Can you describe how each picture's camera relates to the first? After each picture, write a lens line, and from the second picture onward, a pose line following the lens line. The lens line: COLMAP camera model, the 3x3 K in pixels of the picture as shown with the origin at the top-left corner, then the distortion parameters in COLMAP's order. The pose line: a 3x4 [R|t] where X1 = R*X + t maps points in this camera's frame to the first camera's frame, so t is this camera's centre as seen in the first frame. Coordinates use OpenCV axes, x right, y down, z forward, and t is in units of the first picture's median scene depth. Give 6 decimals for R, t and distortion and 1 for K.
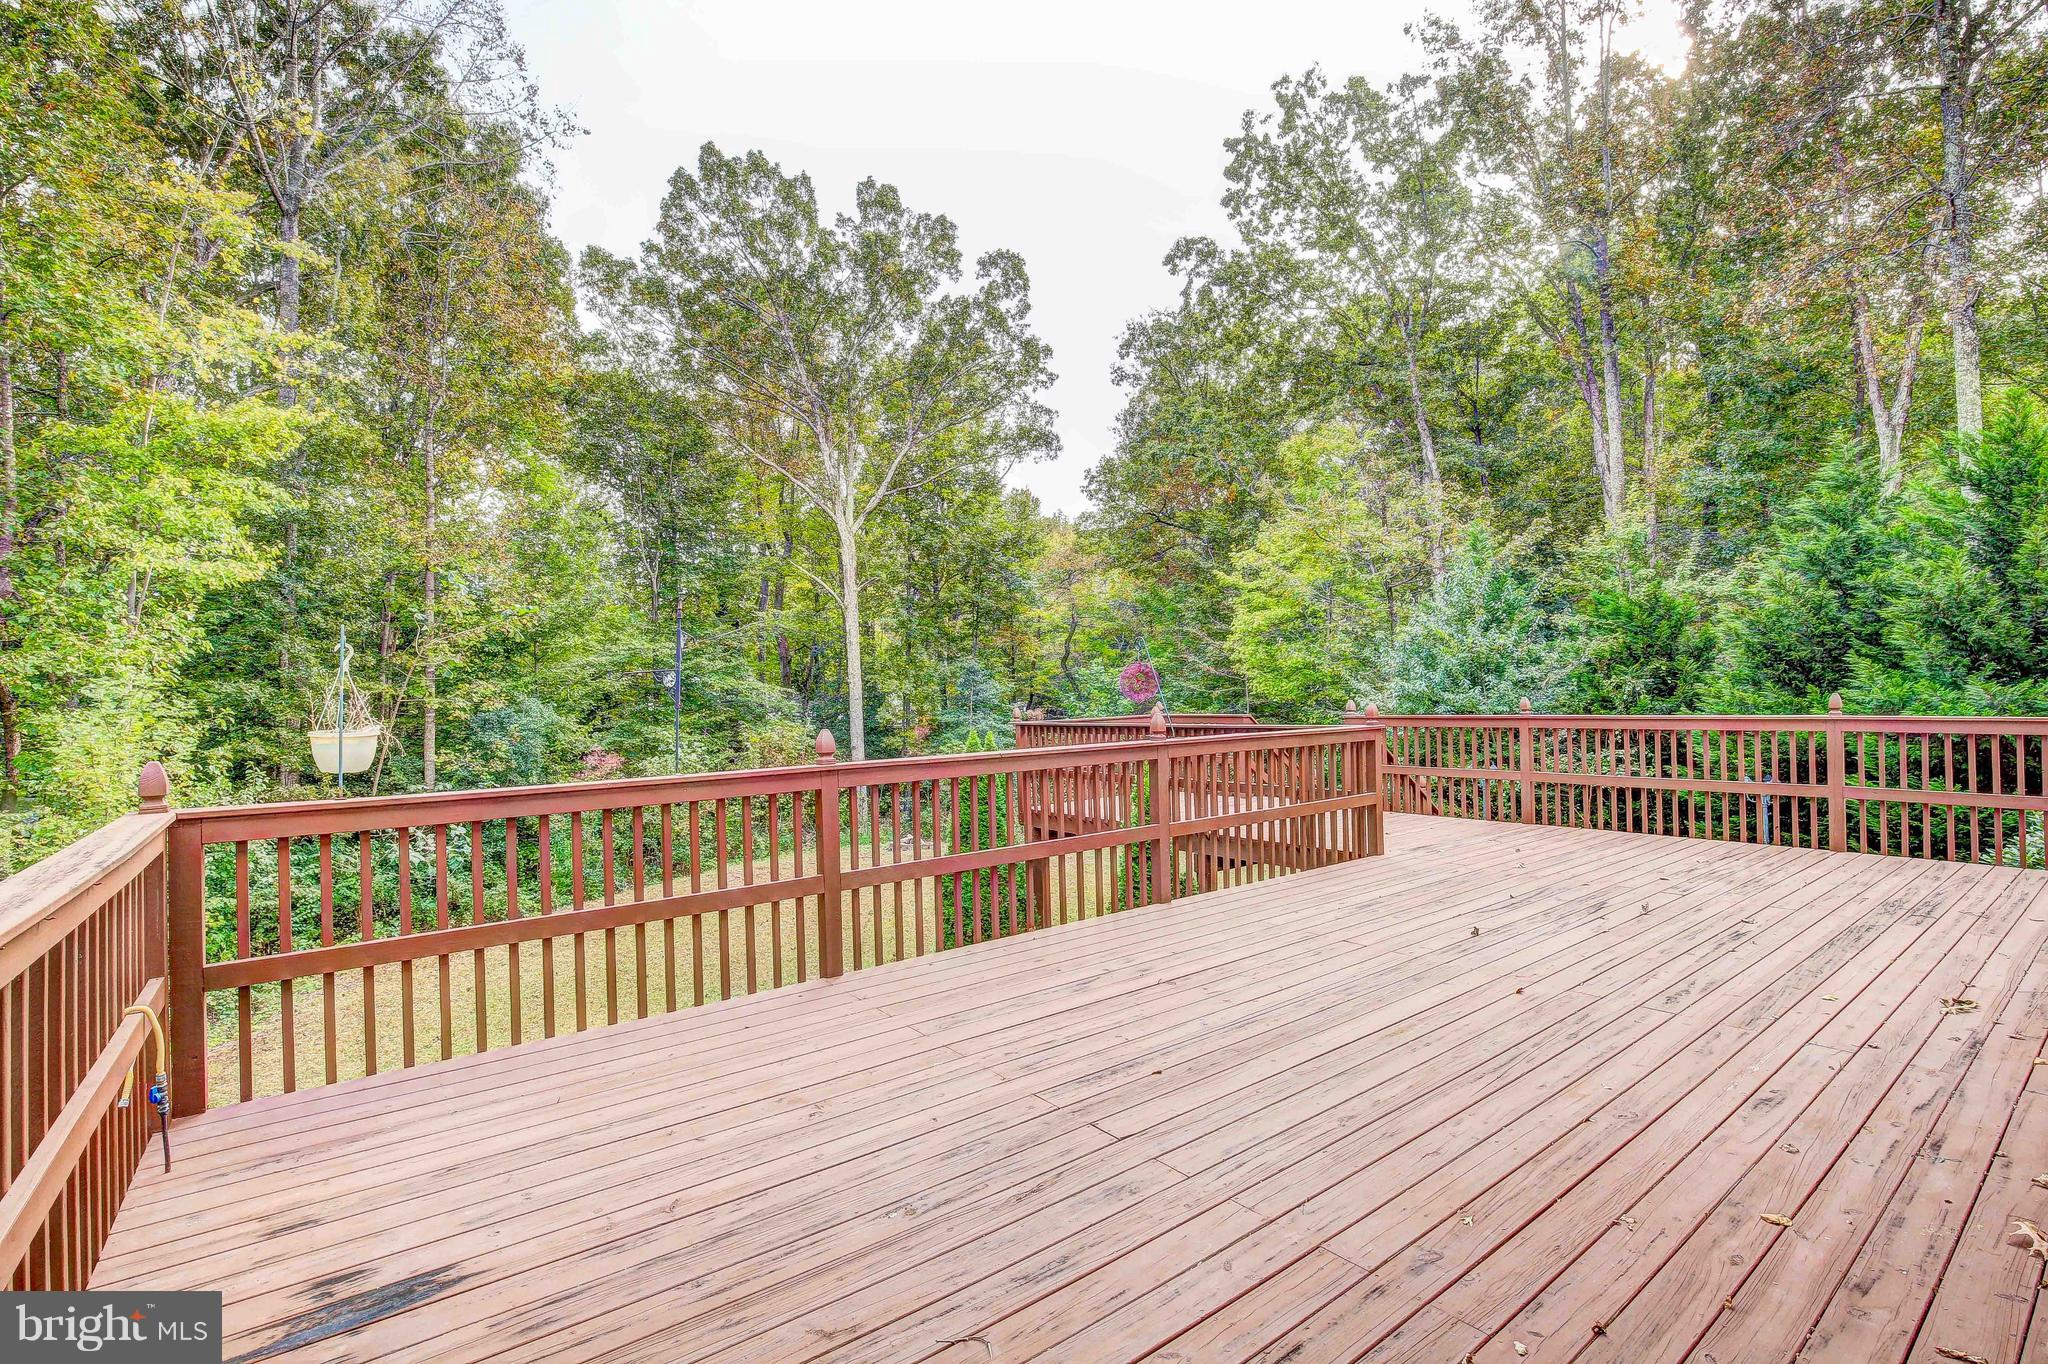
lens RADIAL K [[938.3, 0, 1016.6], [0, 938.3, 668.4], [0, 0, 1]] dist [-0.041146, 0.007795]
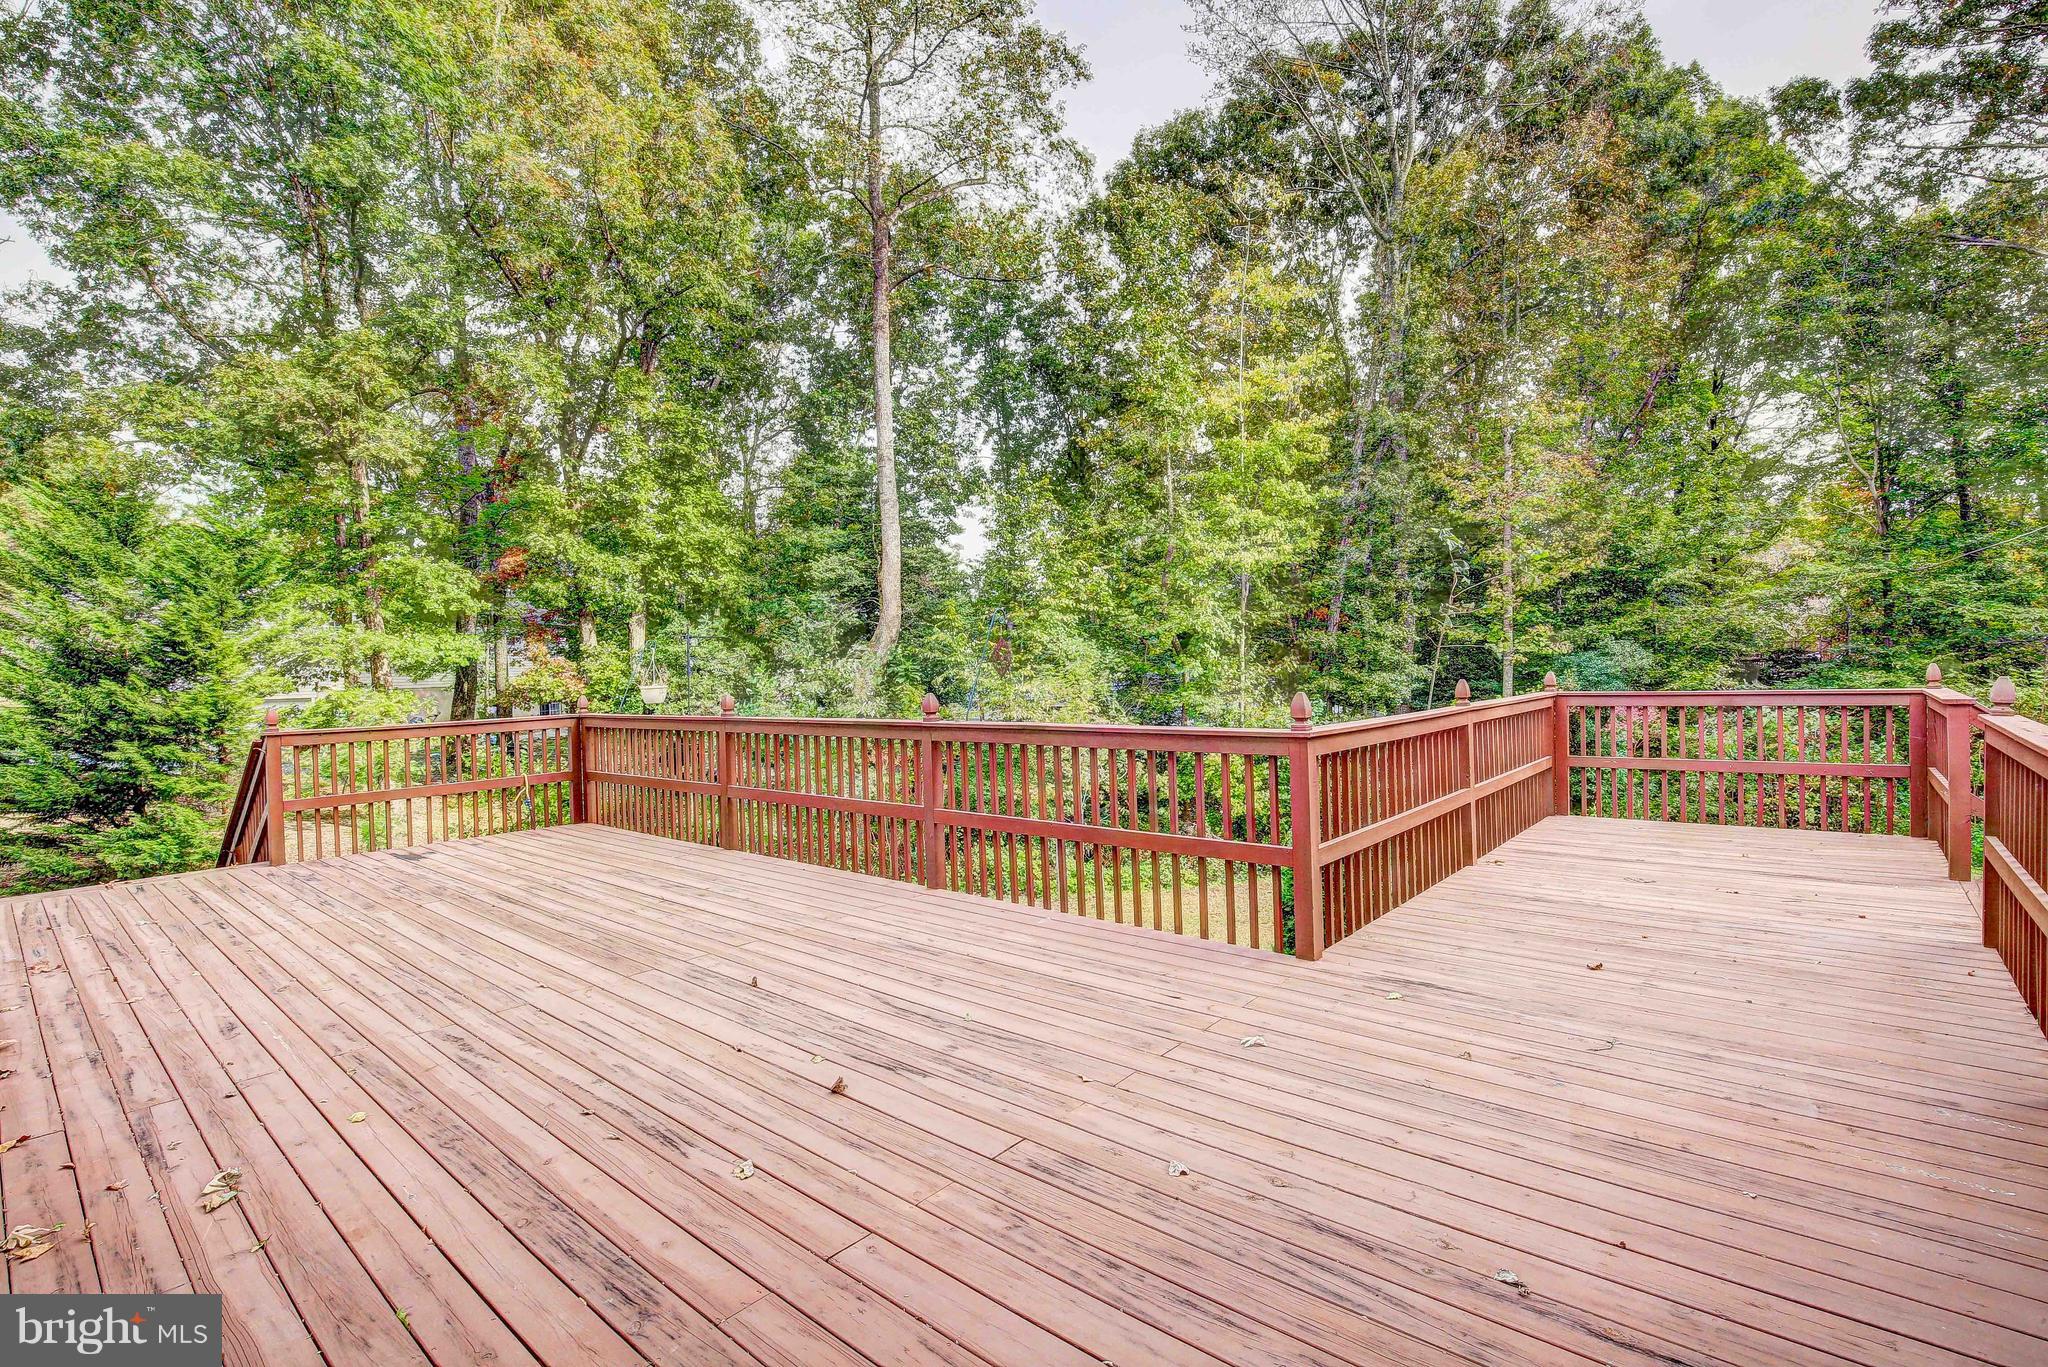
lens RADIAL K [[938.3, 0, 1011.4], [0, 938.3, 679.0], [0, 0, 1]] dist [-0.041146, 0.007795]
pose [[0.215634, 0.031125, -0.975978, 1.803533], [0.046764, 0.998016, 0.042160, -0.002569], [0.975354, -0.054732, 0.213751, 1.441031]]
